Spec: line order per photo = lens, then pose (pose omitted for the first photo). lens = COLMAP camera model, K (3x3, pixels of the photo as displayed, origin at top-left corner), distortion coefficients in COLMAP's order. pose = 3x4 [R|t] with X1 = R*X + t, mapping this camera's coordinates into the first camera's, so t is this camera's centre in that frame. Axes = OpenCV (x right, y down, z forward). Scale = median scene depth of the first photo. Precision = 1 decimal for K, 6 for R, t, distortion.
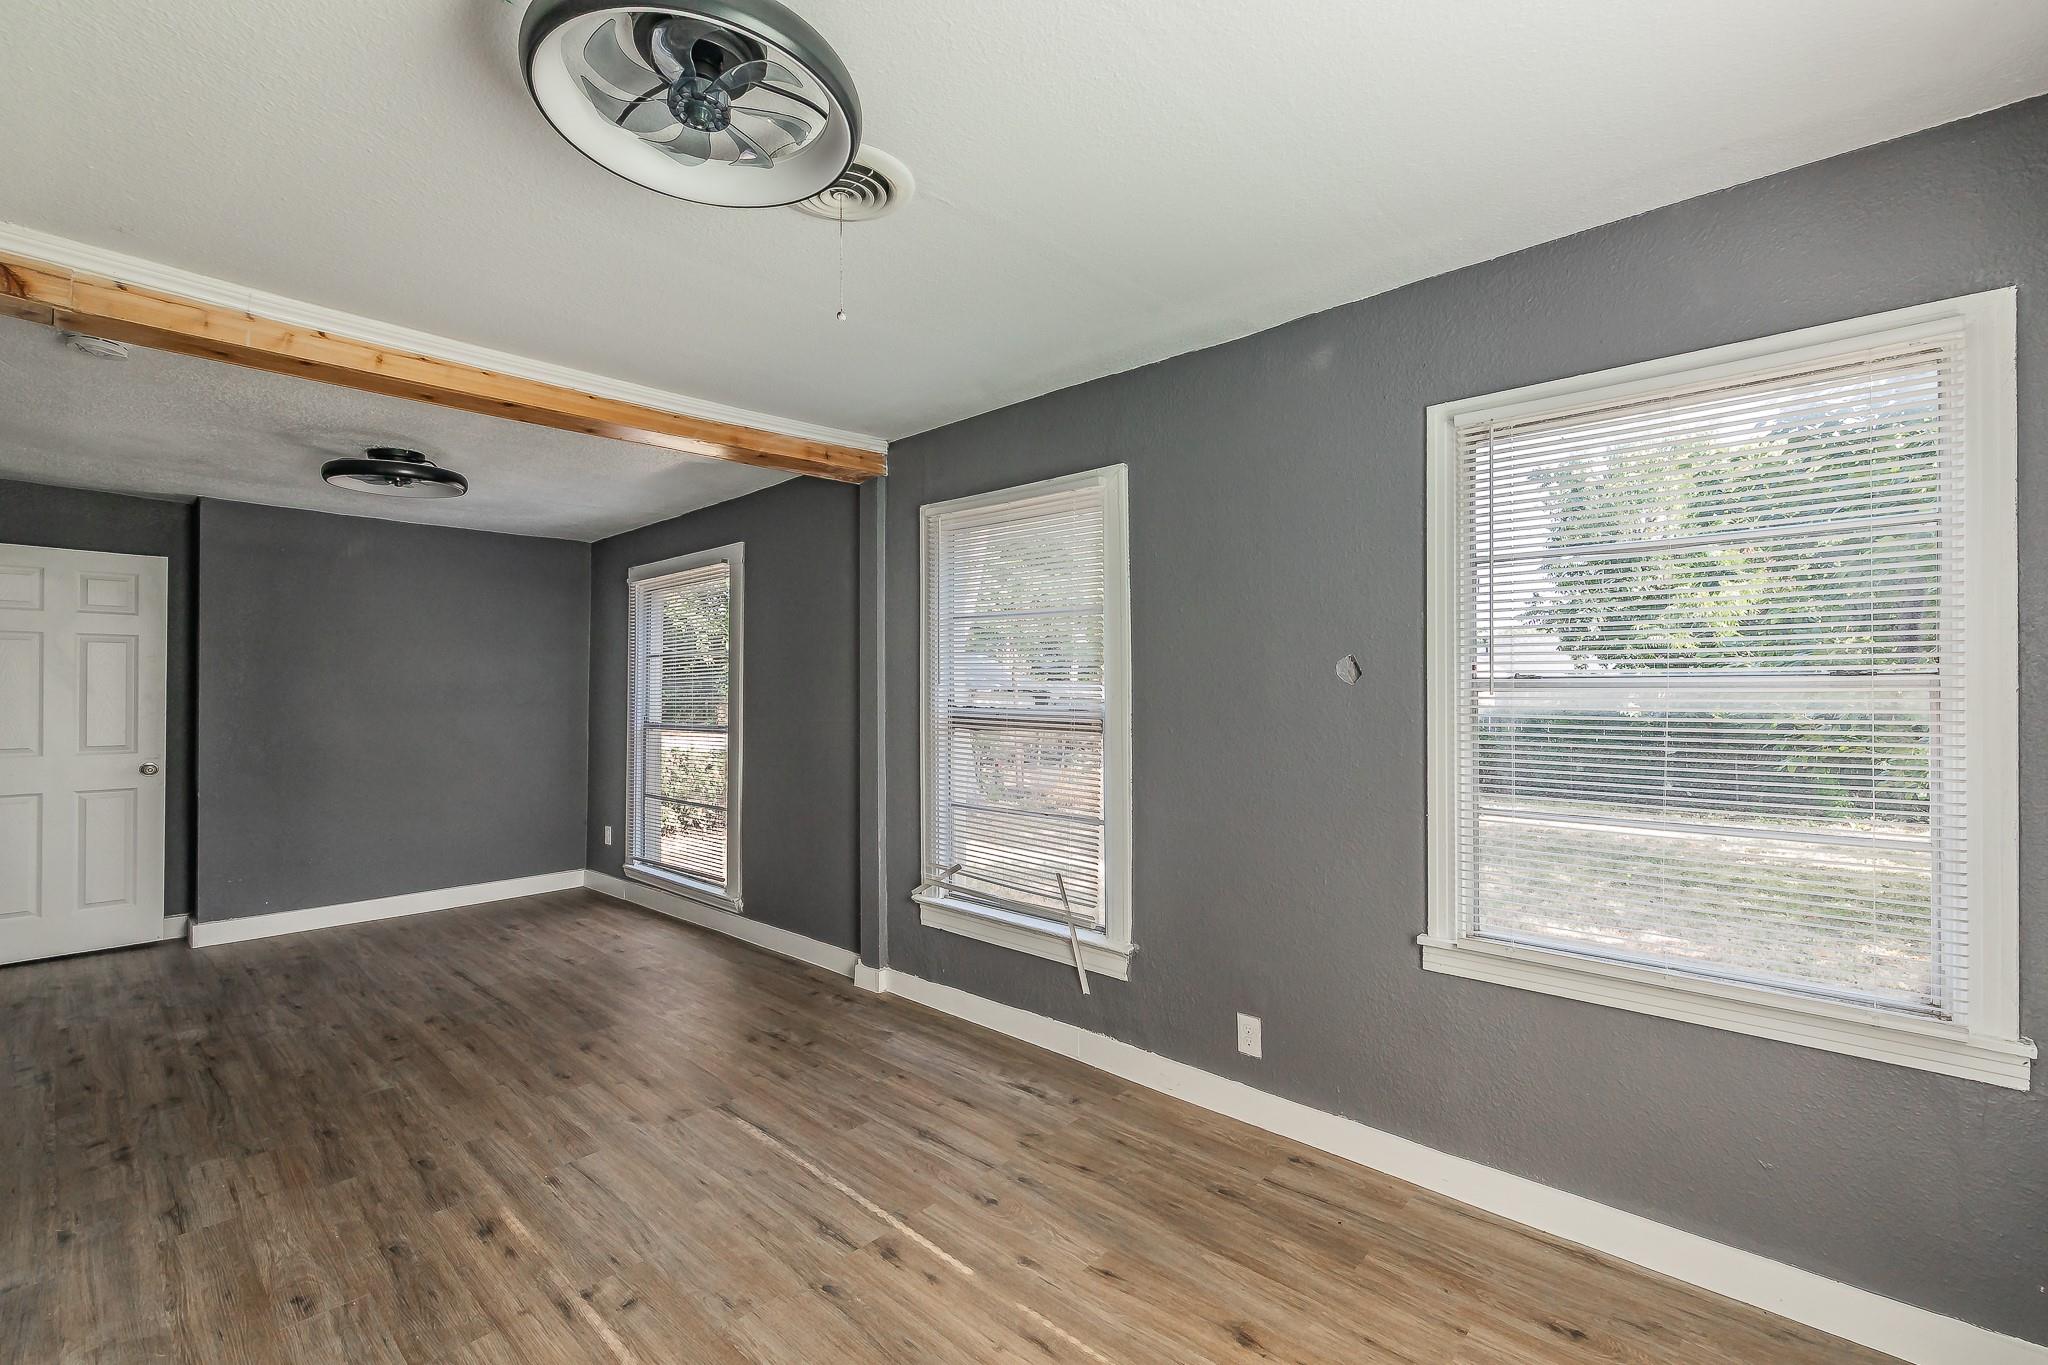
lens RADIAL K [[870.0, 0, 1036.8], [0, 870.0, 685.3], [0, 0, 1]] dist [-0.000090, -0.004653]
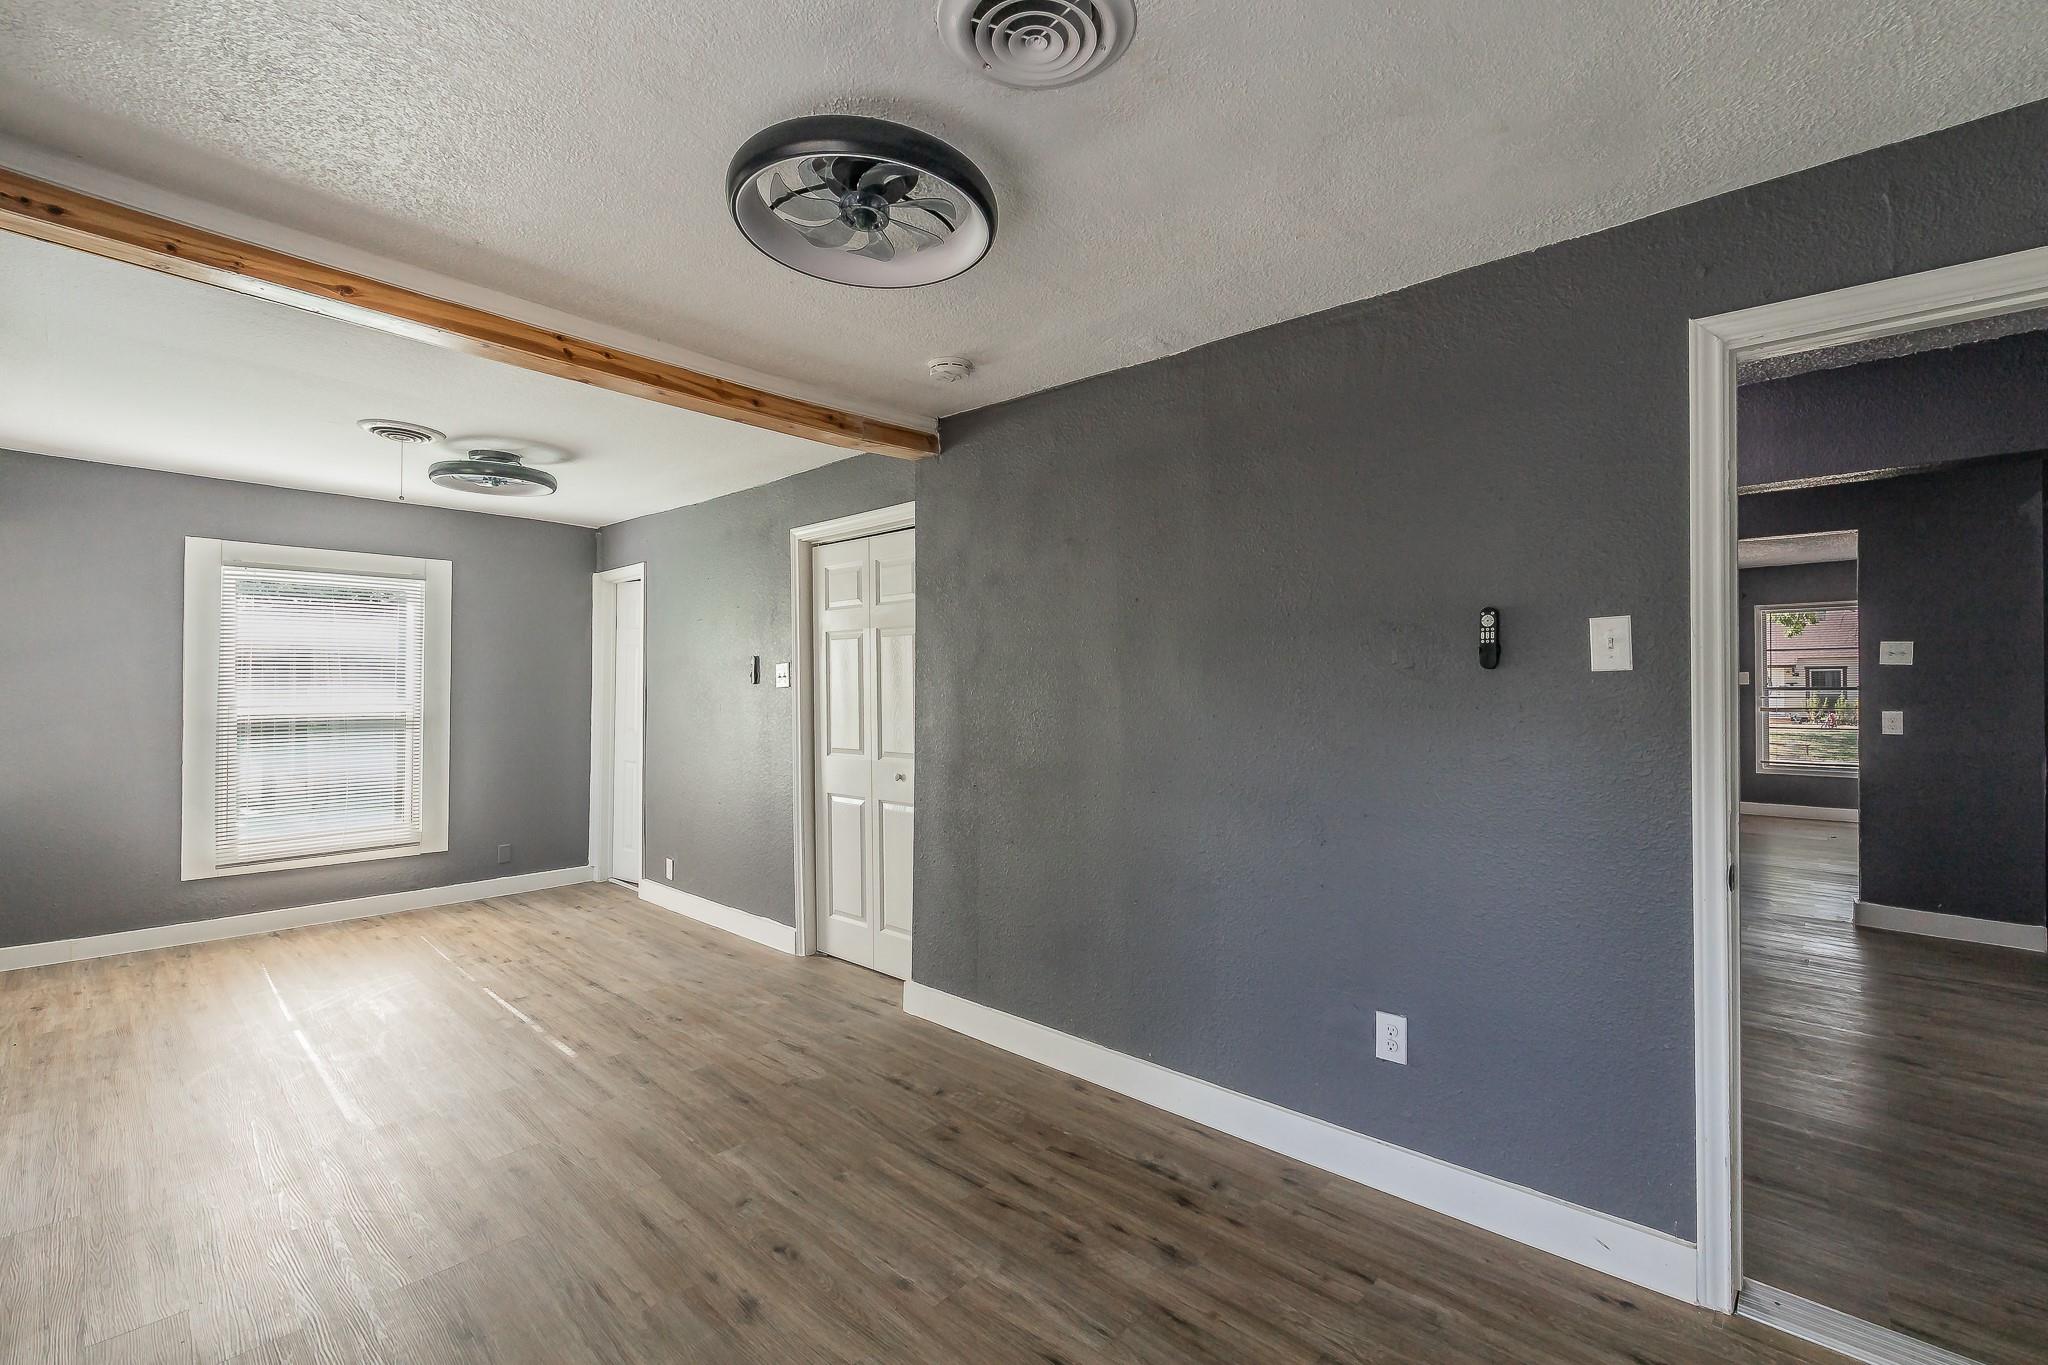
lens RADIAL K [[890.7, 0, 1024.0], [0, 890.7, 682.5], [0, 0, 1]] dist [-0.001176, -0.000277]
pose [[-0.999562, -0.002442, 0.029489, -0.999171], [-0.002855, 0.999898, -0.013960, 0.011303], [-0.029452, -0.014038, -0.999468, 1.752011]]
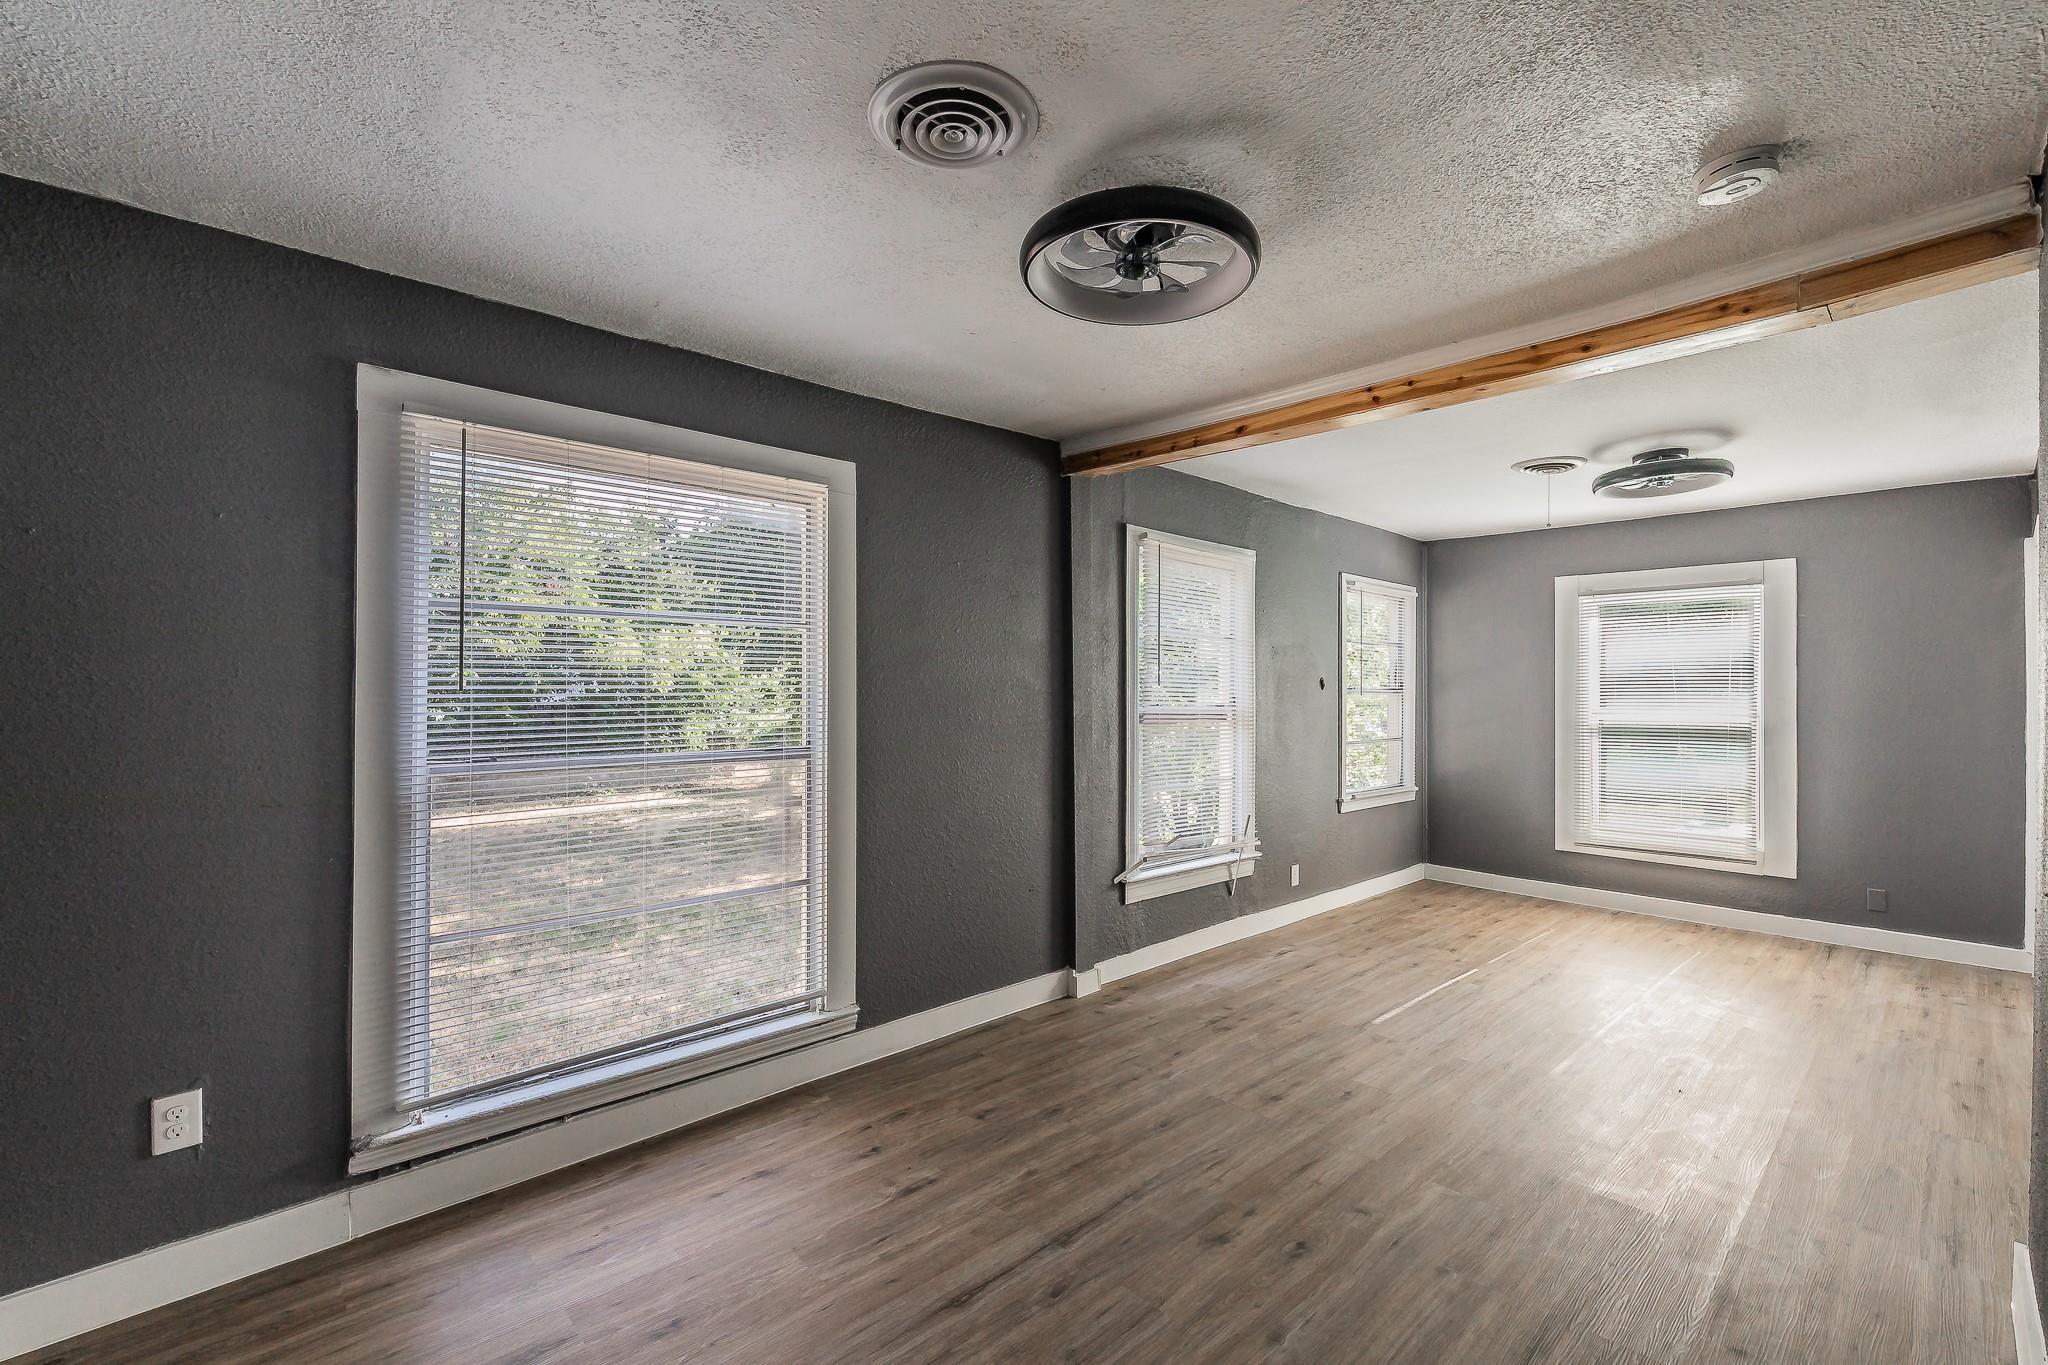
lens RADIAL K [[870.0, 0, 1036.8], [0, 870.0, 685.3], [0, 0, 1]] dist [-0.000090, -0.004653]
pose [[0.094411, 0.007485, 0.995505, -1.487596], [-0.016730, 0.999842, -0.005931, 0.008665], [-0.995393, -0.016095, 0.094521, 1.217699]]
